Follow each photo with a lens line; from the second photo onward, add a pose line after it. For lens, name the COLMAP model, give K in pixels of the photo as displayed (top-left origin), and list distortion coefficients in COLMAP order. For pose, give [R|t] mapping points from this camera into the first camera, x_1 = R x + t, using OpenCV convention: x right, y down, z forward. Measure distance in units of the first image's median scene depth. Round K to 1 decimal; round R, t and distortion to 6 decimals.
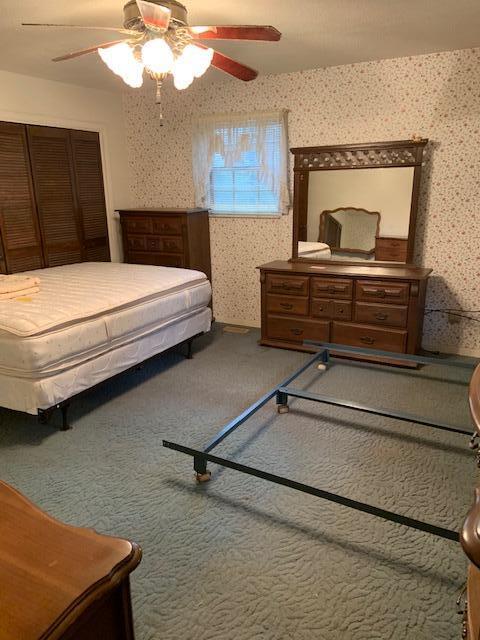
lens RADIAL K [[480.6, 0, 240.0], [0, 480.6, 320.0], [0, 0, 1]] dist [0.121107, -0.144279]
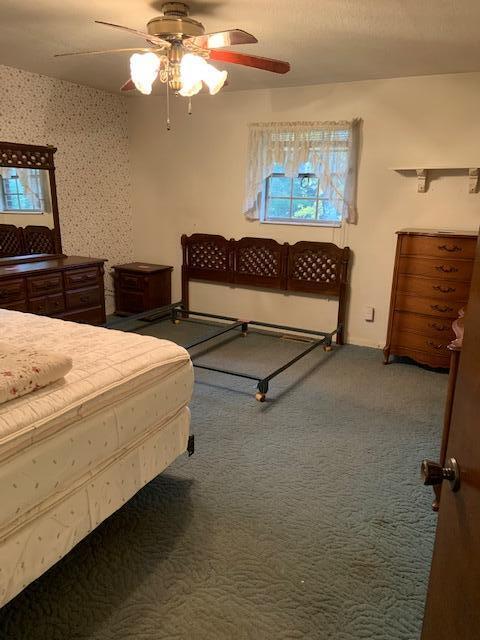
lens RADIAL K [[480.6, 0, 240.0], [0, 480.6, 320.0], [0, 0, 1]] dist [0.121107, -0.144279]
pose [[-0.001103, -0.244394, 0.969675, -0.854715], [0.244364, 0.940213, 0.237246, -0.144612], [-0.969683, 0.237215, 0.058684, 0.580070]]
